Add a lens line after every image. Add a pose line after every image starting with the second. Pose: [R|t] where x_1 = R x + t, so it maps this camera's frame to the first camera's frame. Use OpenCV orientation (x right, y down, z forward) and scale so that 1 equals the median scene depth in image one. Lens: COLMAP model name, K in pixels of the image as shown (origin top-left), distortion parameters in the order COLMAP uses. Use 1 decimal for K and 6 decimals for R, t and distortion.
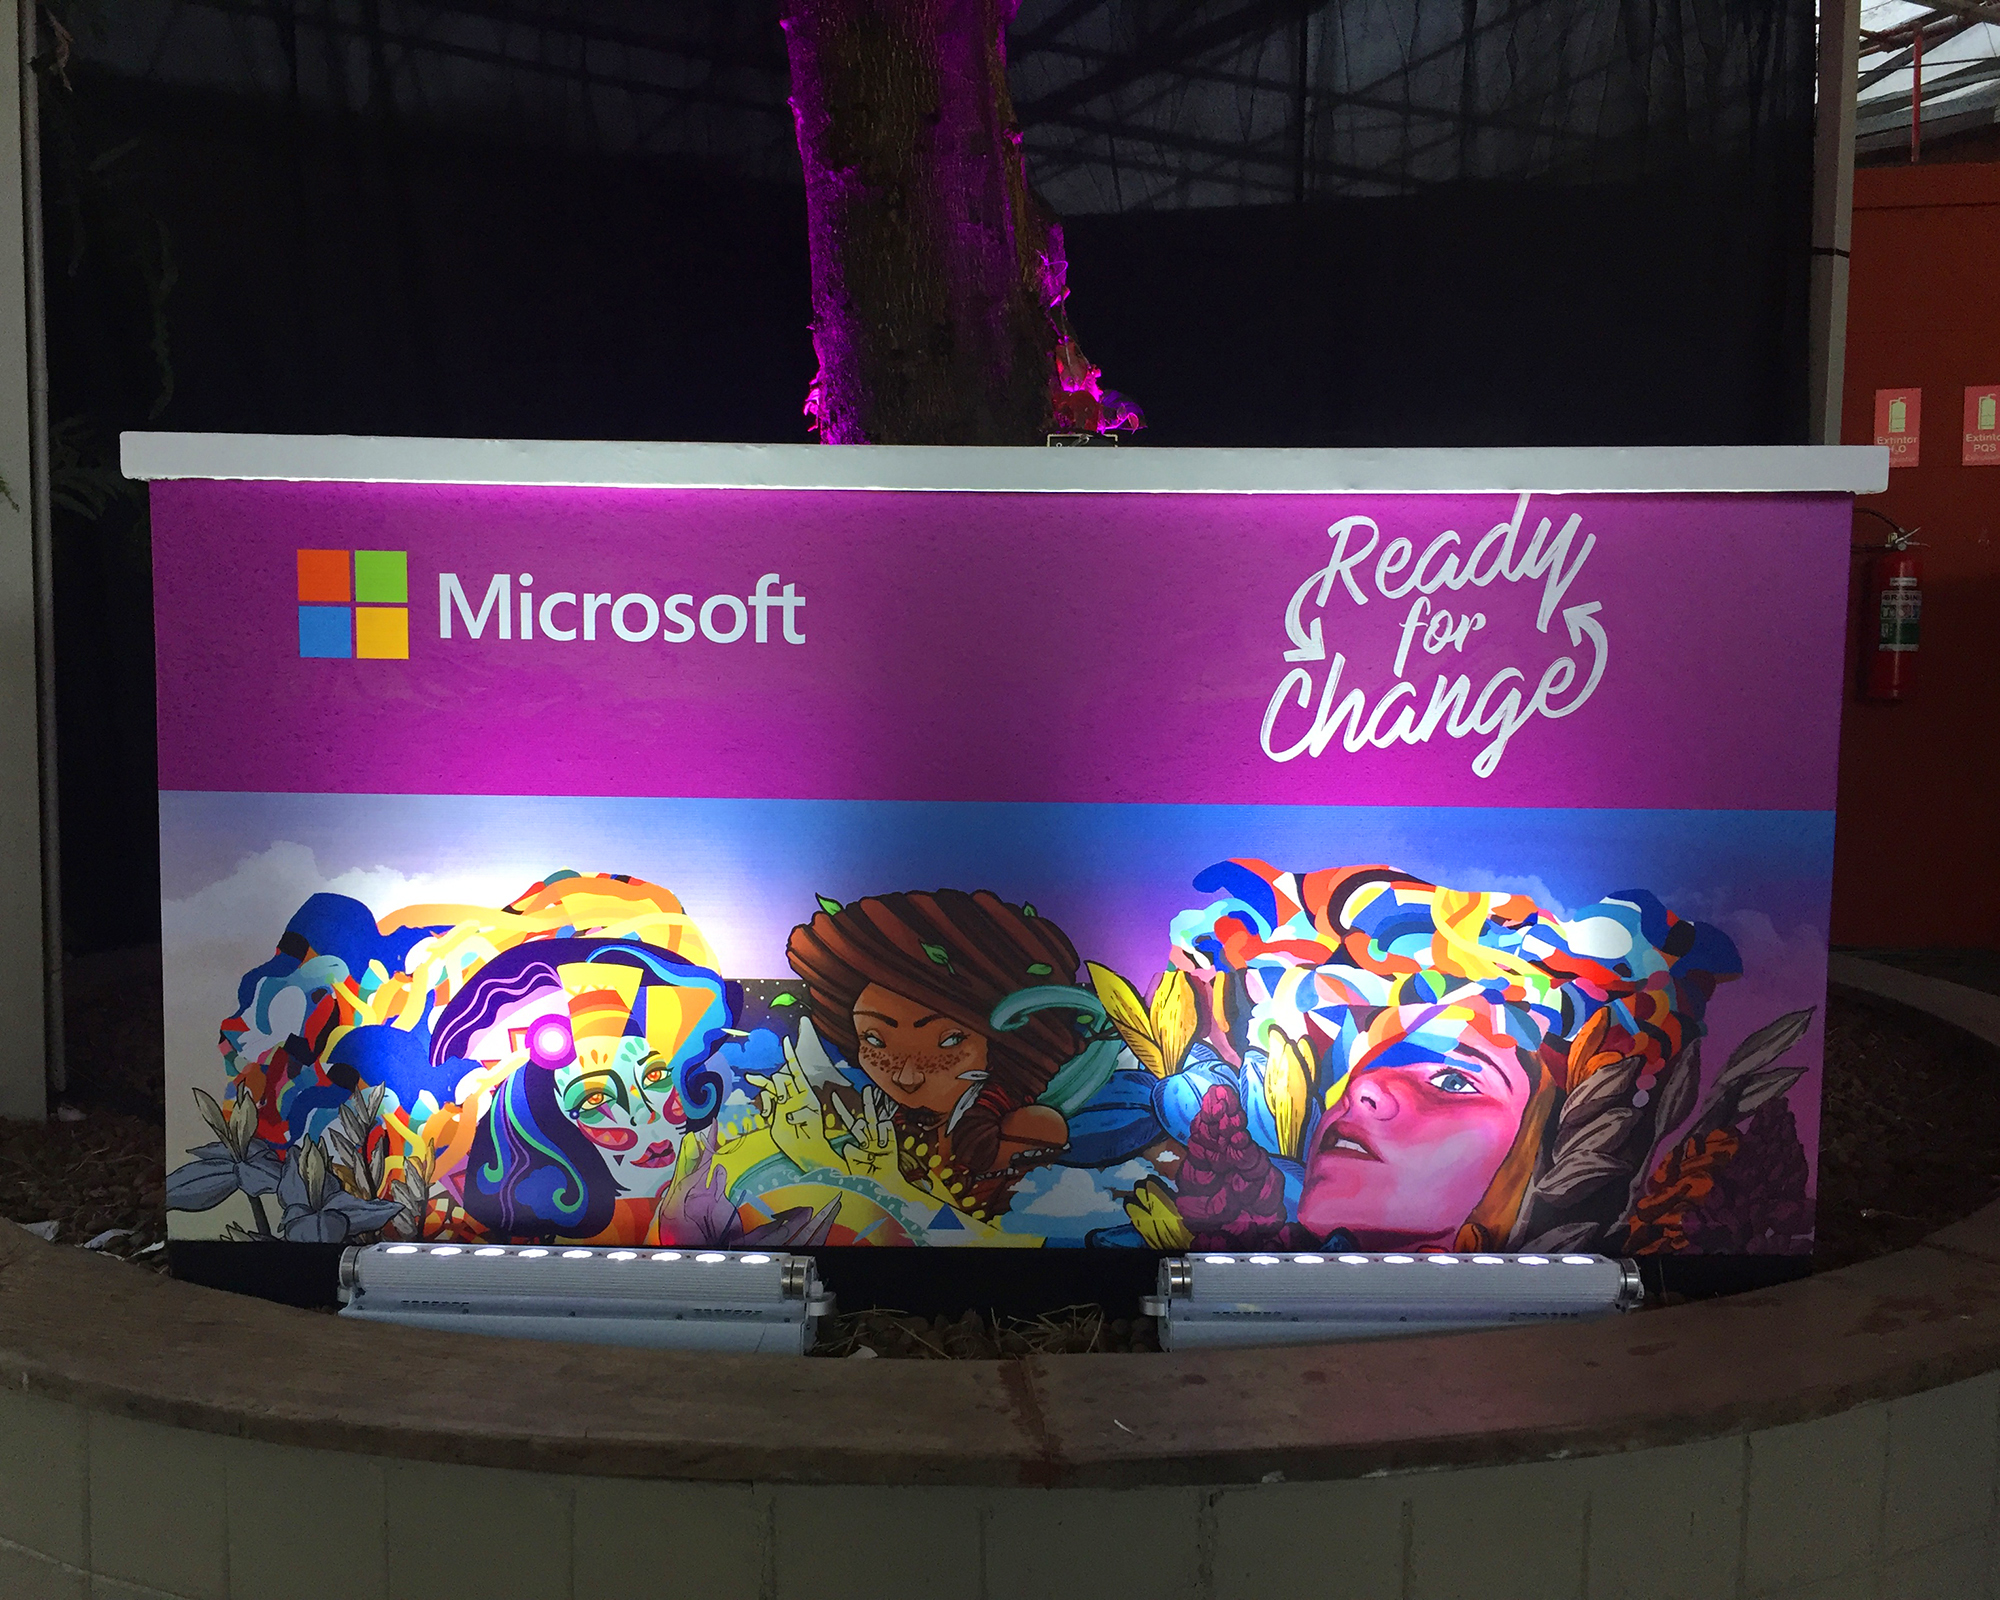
lens RADIAL K [[1818.7, 0, 999.9], [0, 1818.7, 799.3], [0, 0, 1]] dist [0.011453, 0.000000]
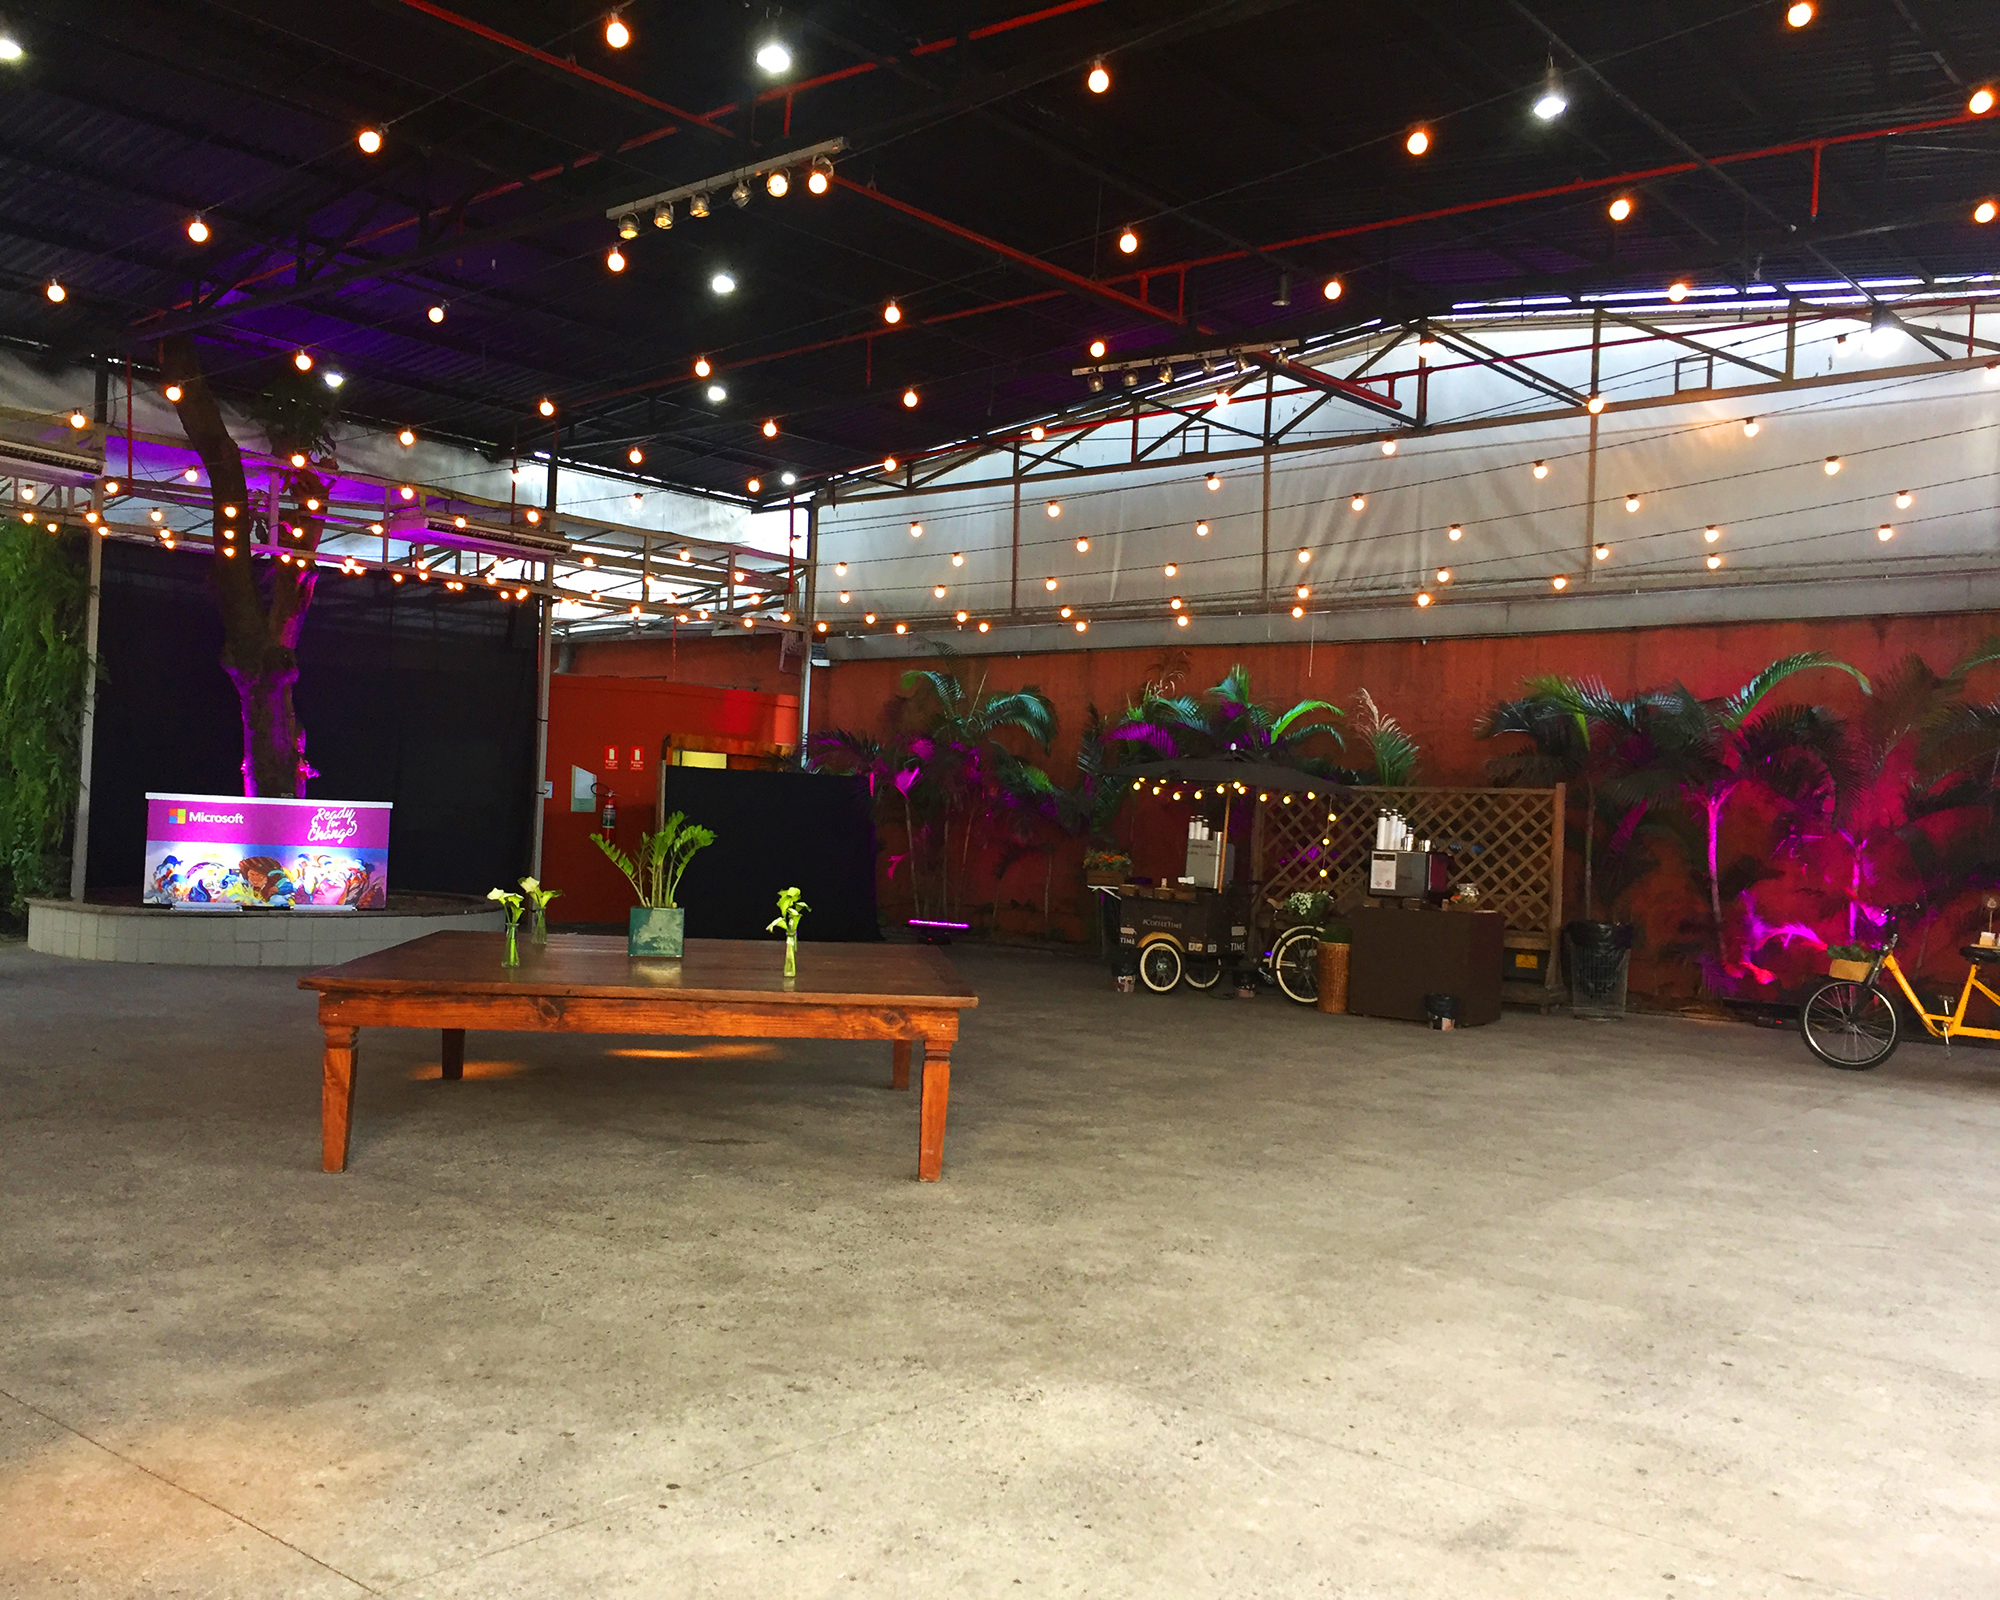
lens RADIAL K [[1818.7, 0, 1001.1], [0, 1818.7, 797.6], [0, 0, 1]] dist [0.011453, 0.000000]
pose [[0.952758, 0.033978, 0.301825, 0.587515], [-0.007003, 0.995916, -0.090011, 0.454487], [-0.303651, 0.083645, 0.949105, -6.943102]]
